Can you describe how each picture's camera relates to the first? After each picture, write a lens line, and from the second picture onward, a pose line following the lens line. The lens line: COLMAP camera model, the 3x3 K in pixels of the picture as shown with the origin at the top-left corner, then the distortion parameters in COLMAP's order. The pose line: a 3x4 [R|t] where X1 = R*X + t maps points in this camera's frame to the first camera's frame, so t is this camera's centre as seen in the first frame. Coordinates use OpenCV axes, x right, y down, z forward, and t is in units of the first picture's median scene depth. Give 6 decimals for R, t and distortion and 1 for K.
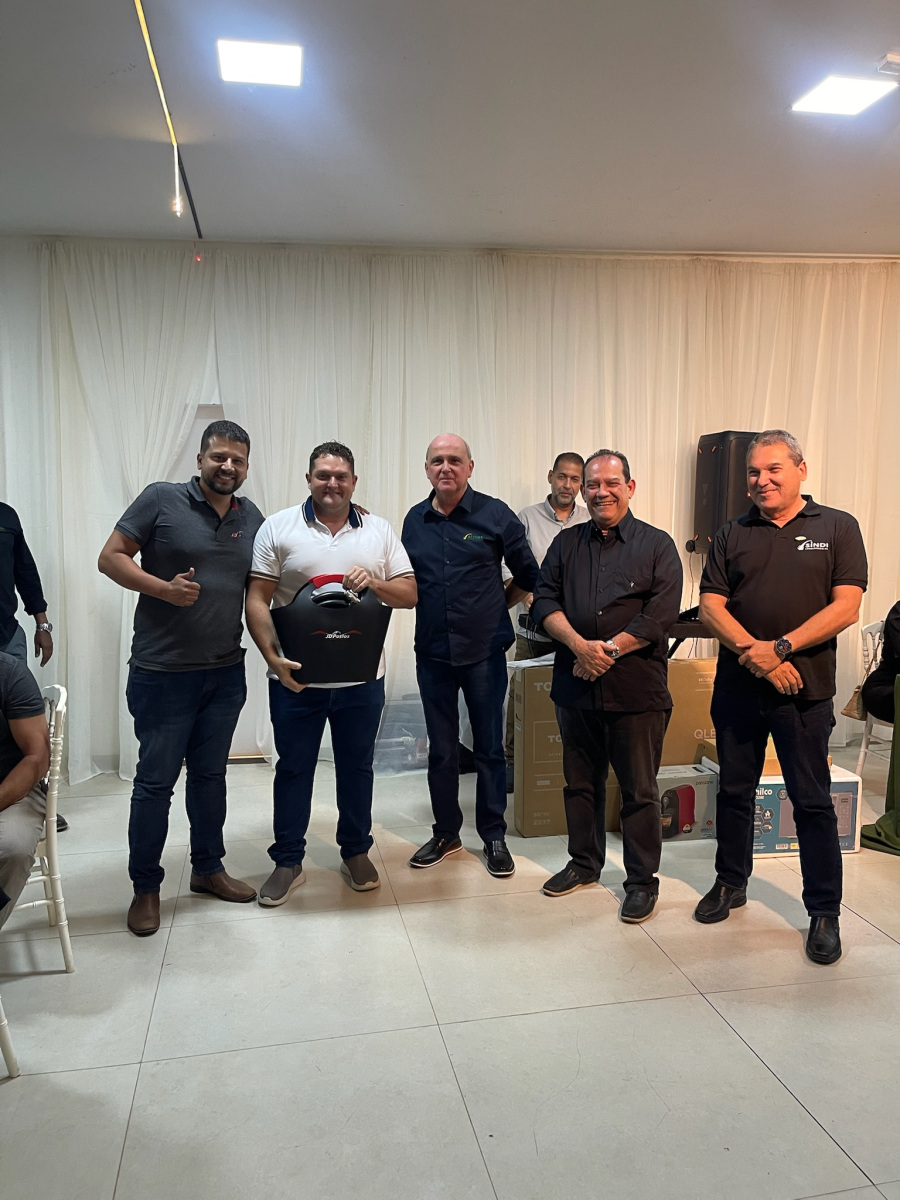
lens RADIAL K [[873.4, 0, 450.0], [0, 873.4, 608.1], [0, 0, 1]] dist [0.052321, -0.074662]
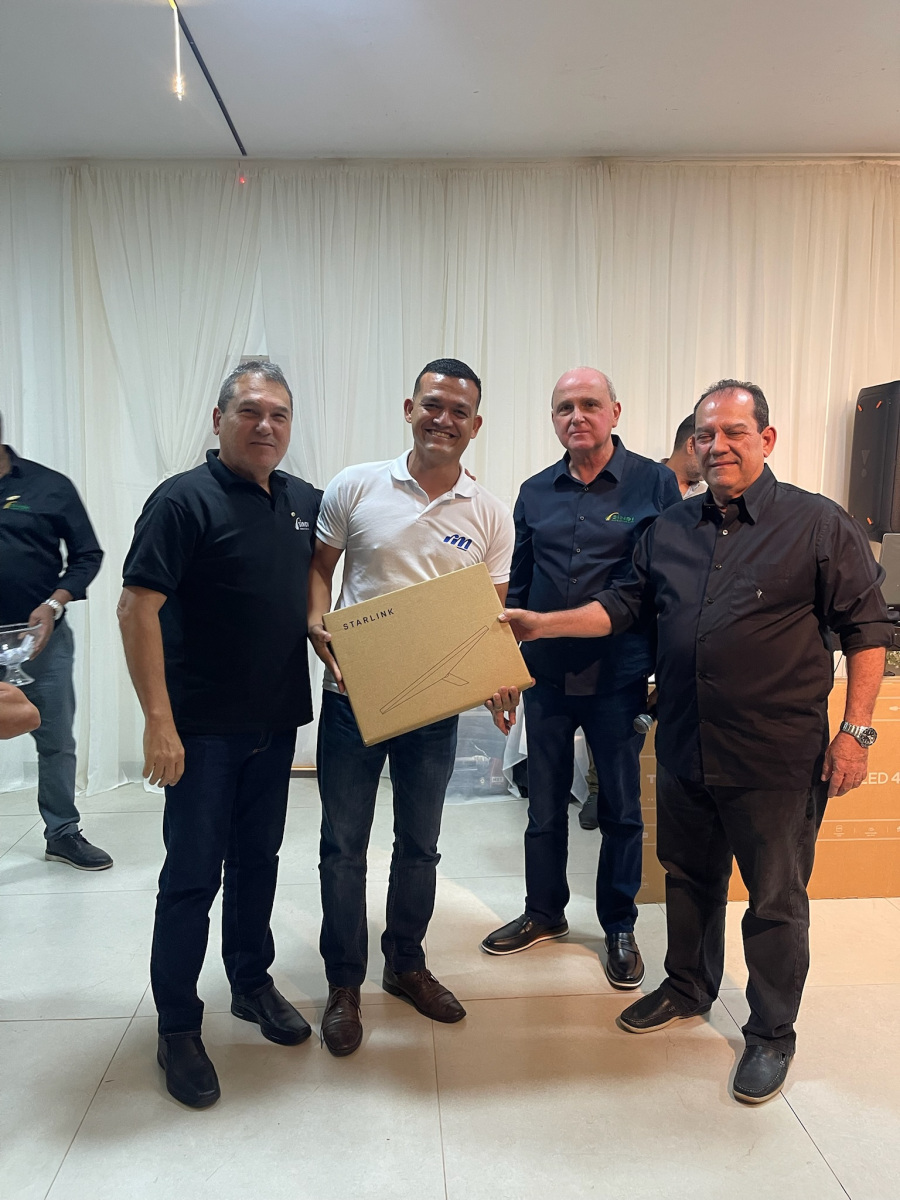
lens RADIAL K [[877.6, 0, 466.2], [0, 877.6, 623.3], [0, 0, 1]] dist [0.065876, -0.074242]
pose [[0.992310, 0.021488, -0.121896, 0.038426], [-0.019888, 0.999699, 0.014332, 0.009320], [0.122167, -0.011797, 0.992439, 0.174780]]
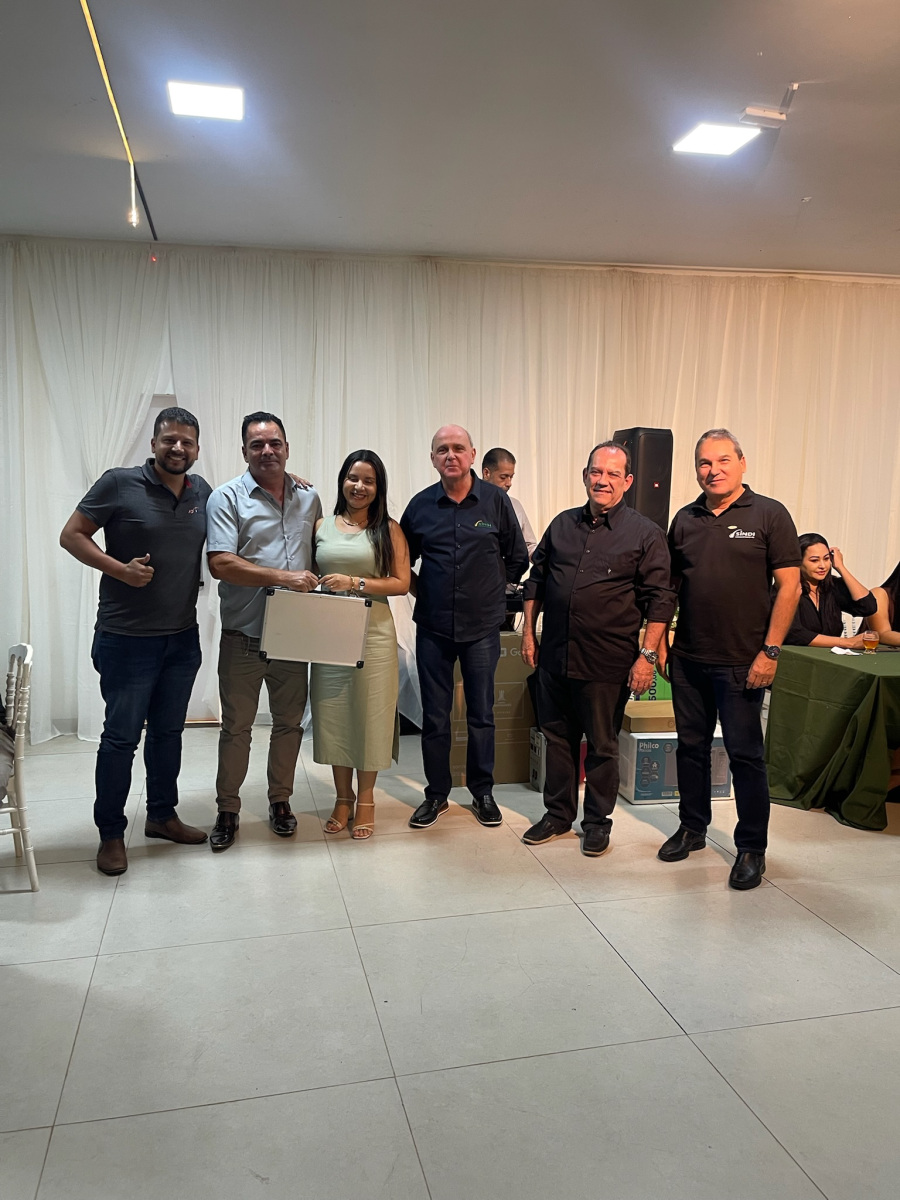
lens RADIAL K [[875.7, 0, 447.0], [0, 875.7, 607.3], [0, 0, 1]] dist [0.012809, 0.002362]
pose [[0.999159, 0.008597, 0.040092, 0.034109], [-0.009161, 0.999861, 0.013924, 0.012142], [-0.039966, -0.014280, 0.999099, -0.098341]]
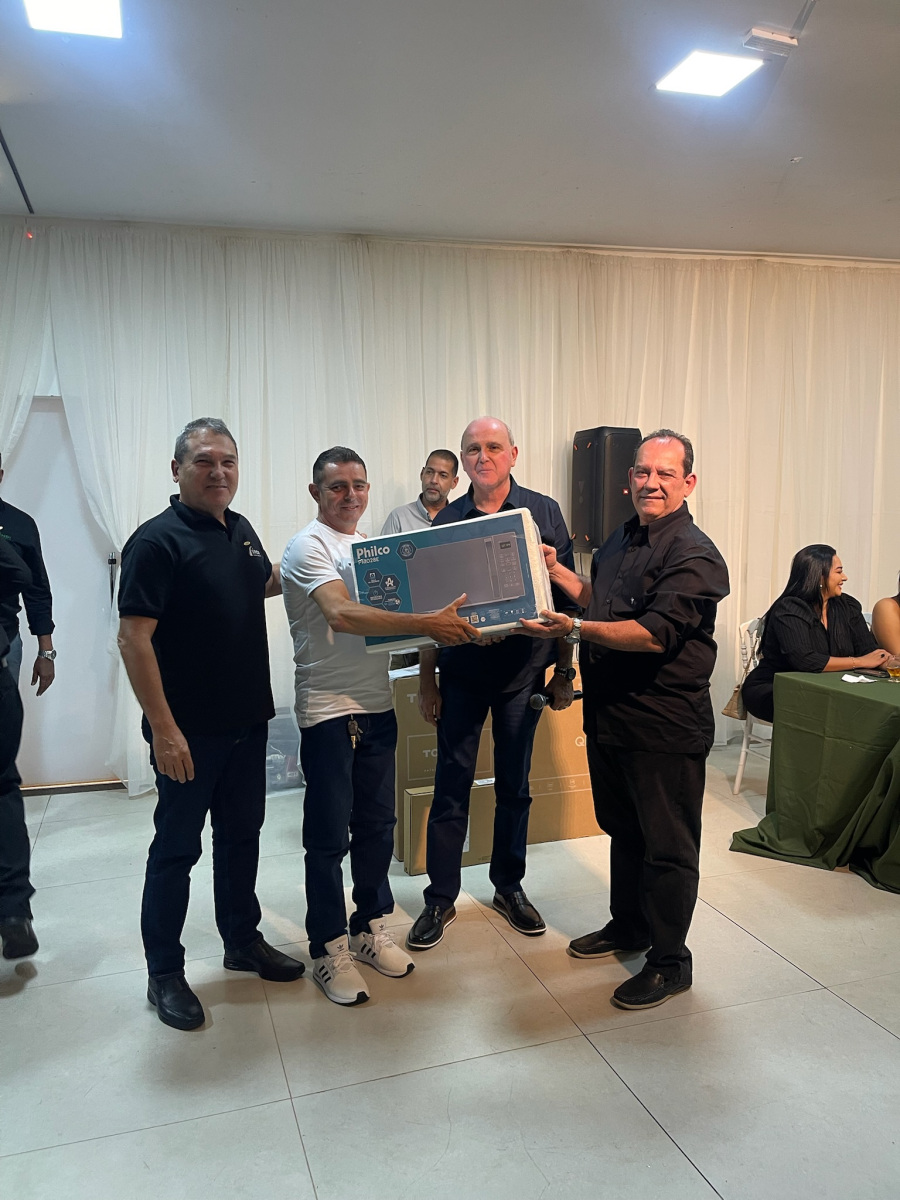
lens RADIAL K [[875.0, 0, 441.1], [0, 875.0, 594.0], [0, 0, 1]] dist [0.054460, -0.075309]
pose [[0.993400, -0.020139, 0.112923, 0.024122], [0.021965, 0.999647, -0.014947, -0.005554], [-0.112582, 0.017329, 0.993491, 0.054833]]
